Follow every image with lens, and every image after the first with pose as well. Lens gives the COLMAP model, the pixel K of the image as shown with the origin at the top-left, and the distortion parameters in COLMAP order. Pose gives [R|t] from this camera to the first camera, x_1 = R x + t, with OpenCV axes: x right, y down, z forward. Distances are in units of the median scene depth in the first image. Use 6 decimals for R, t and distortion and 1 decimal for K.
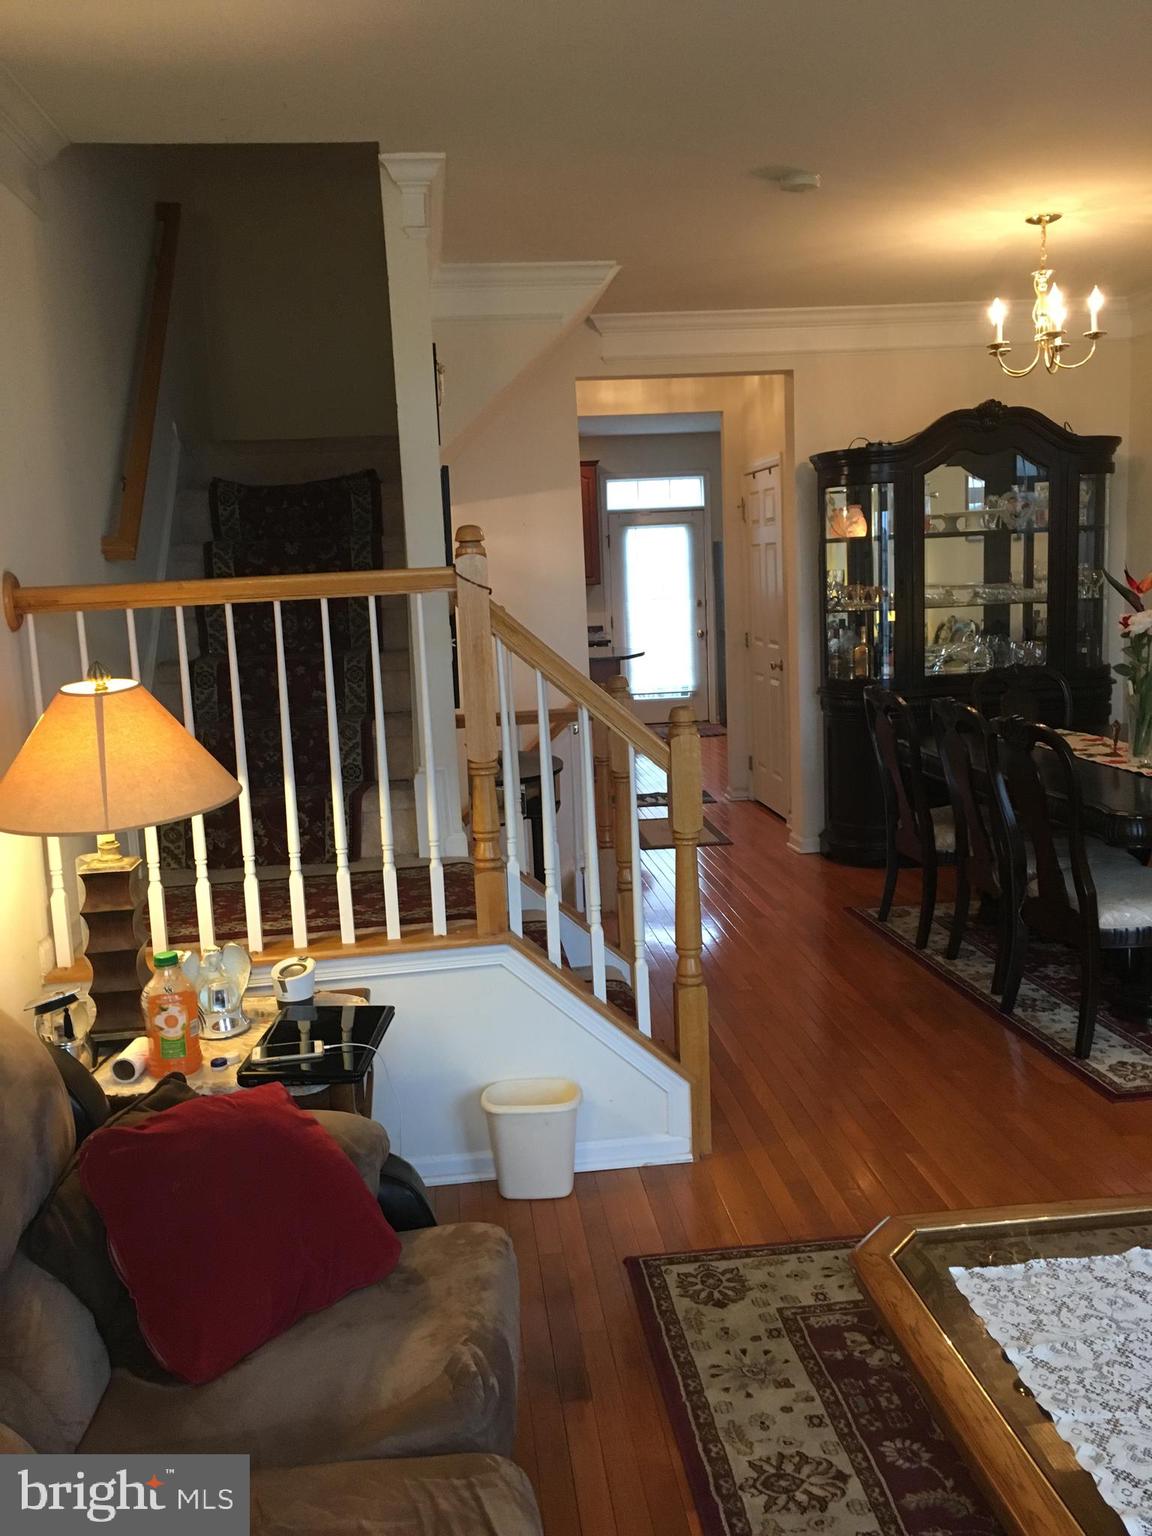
lens RADIAL K [[1294.2, 0, 582.7], [0, 1294.2, 771.9], [0, 0, 1]] dist [0.070909, -0.096810]
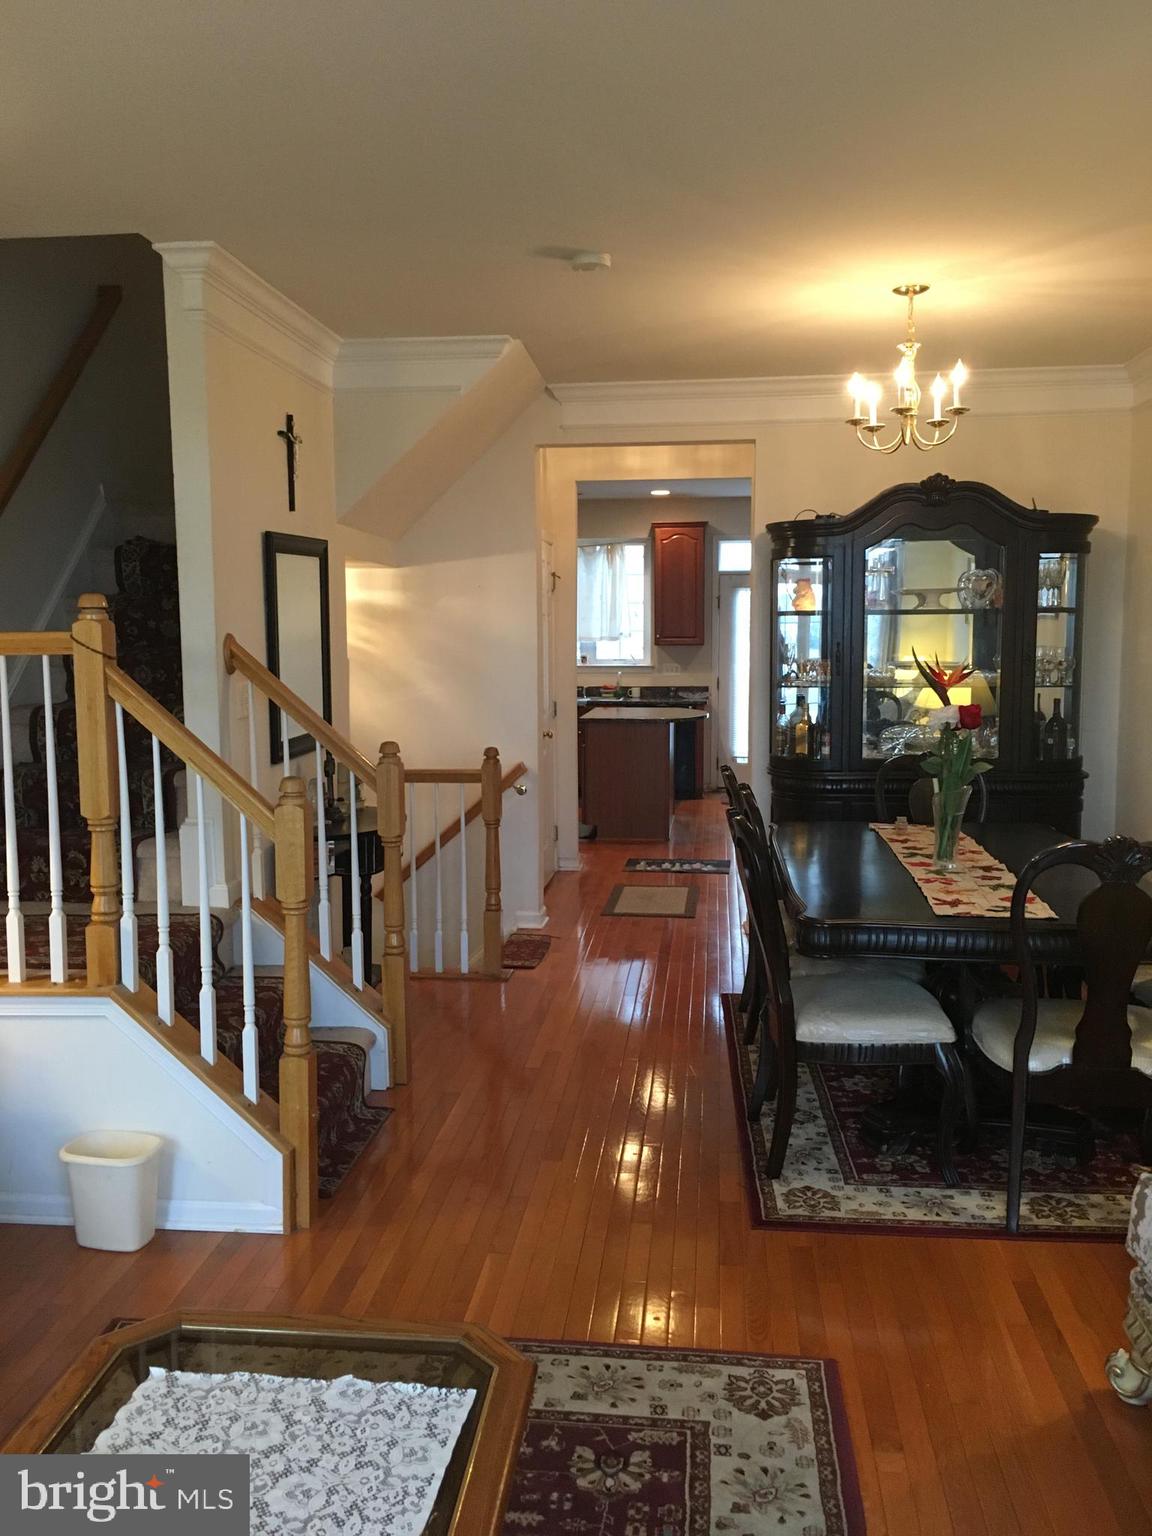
lens RADIAL K [[1294.2, 0, 582.7], [0, 1294.2, 771.9], [0, 0, 1]] dist [0.070909, -0.096810]
pose [[0.976274, 0.061264, -0.207692, 0.391555], [-0.069225, 0.997111, -0.031277, -0.029844], [0.205175, 0.044912, 0.977694, 0.041990]]
